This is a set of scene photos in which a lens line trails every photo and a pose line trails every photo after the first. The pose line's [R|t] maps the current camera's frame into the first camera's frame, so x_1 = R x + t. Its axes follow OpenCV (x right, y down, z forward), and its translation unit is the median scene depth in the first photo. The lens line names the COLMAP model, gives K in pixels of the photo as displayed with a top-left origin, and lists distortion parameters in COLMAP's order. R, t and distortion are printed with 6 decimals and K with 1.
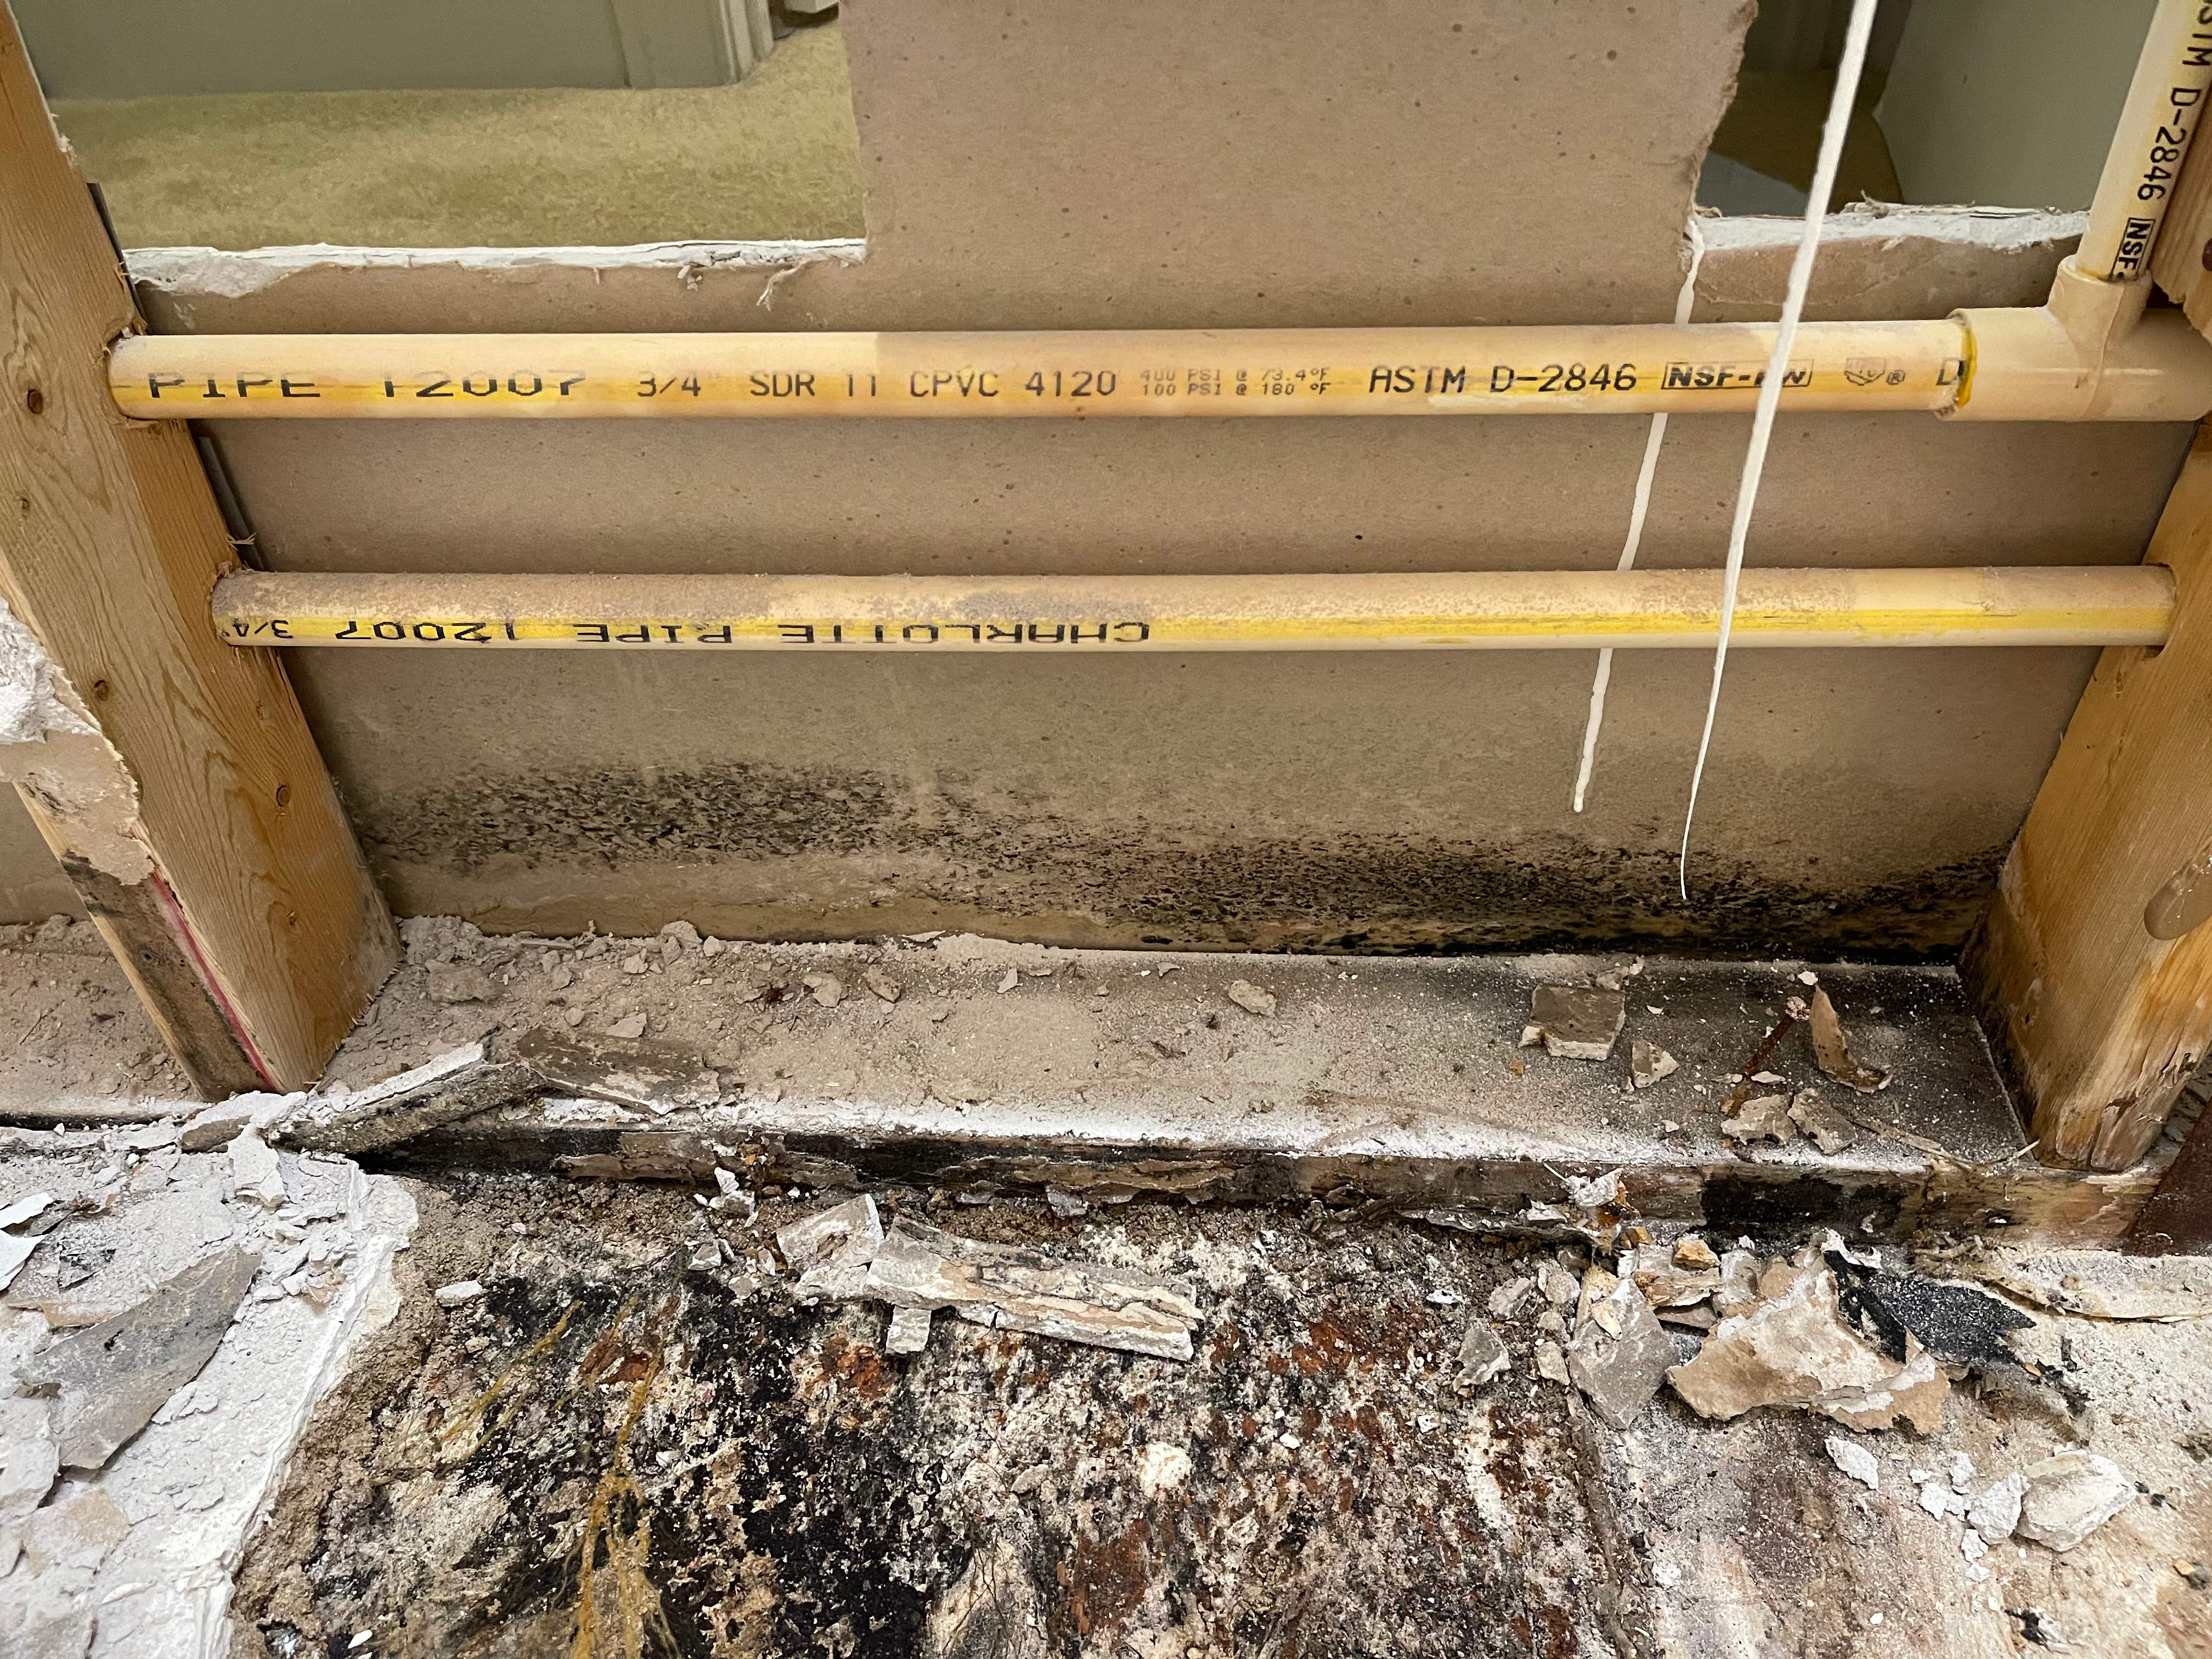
lens RADIAL K [[1676.6, 0, 1101.5], [0, 1676.6, 826.3], [0, 0, 1]] dist [0.058926, -0.086796]
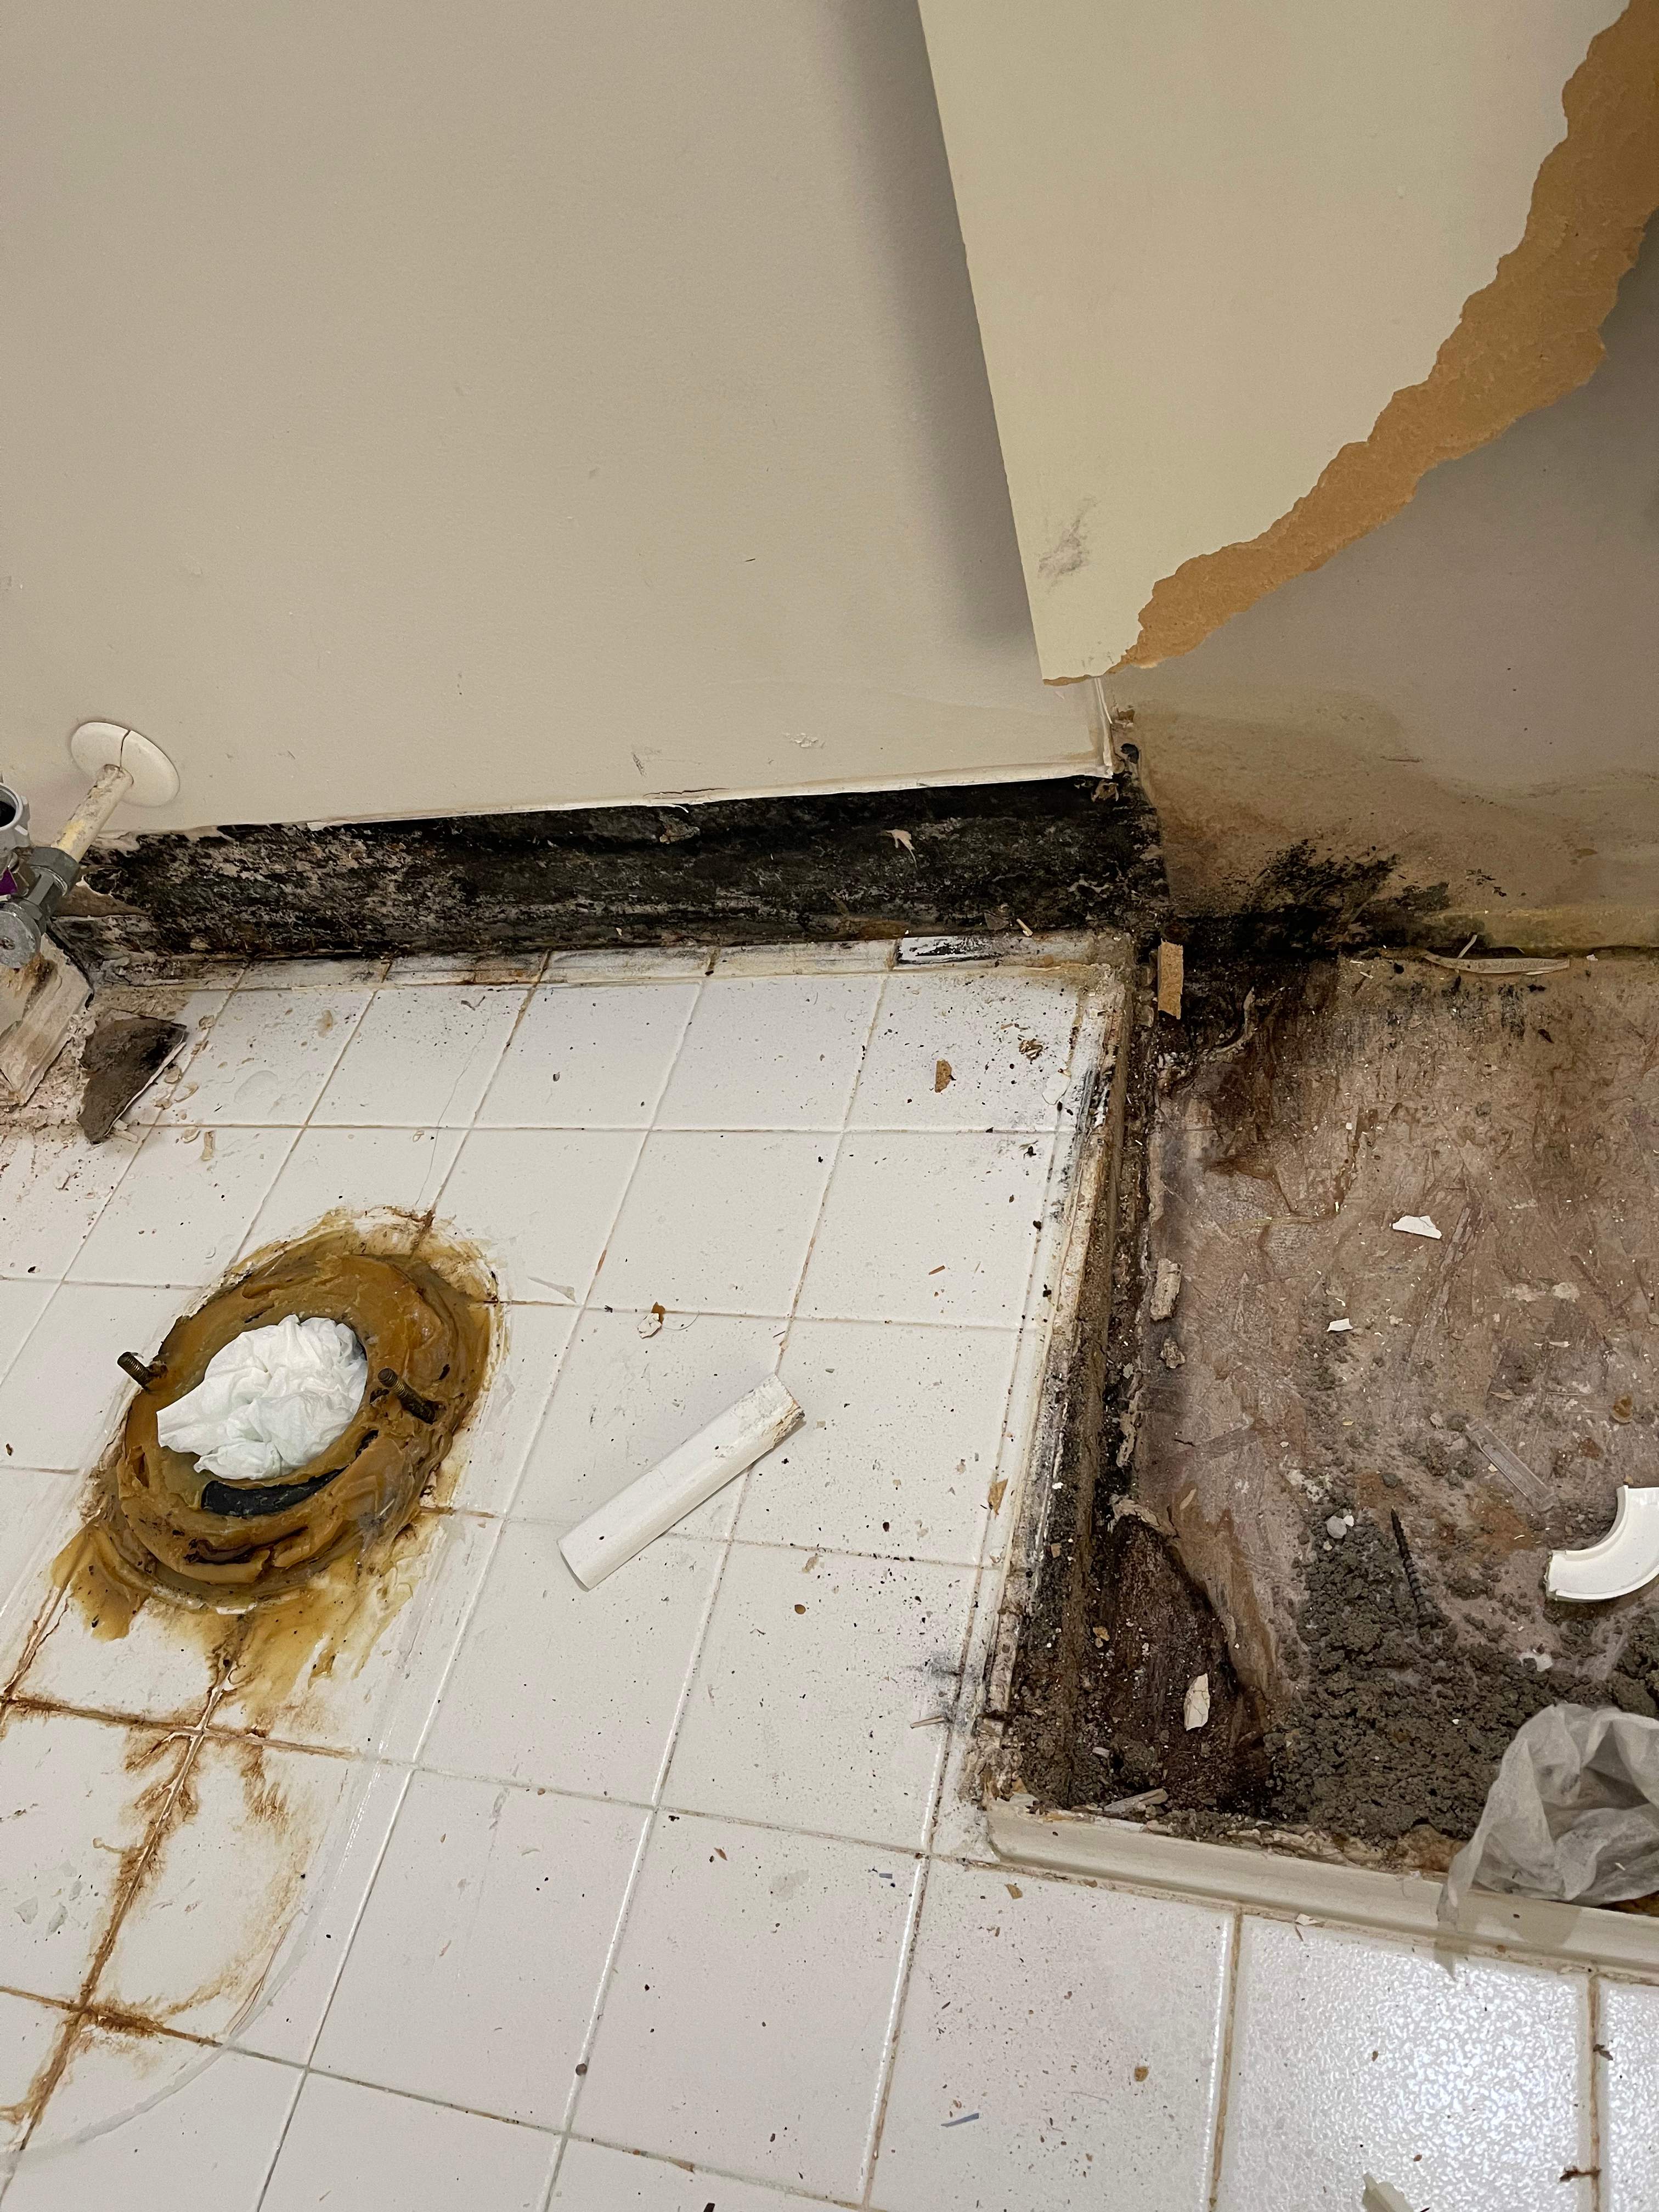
lens RADIAL K [[1676.6, 0, 835.3], [0, 1676.6, 1112.0], [0, 0, 1]] dist [0.058926, -0.086796]
pose [[0.954214, -0.027669, -0.297841, 0.497487], [0.083395, 0.980841, 0.176058, 0.091140], [0.287264, -0.192835, 0.938240, -0.702993]]
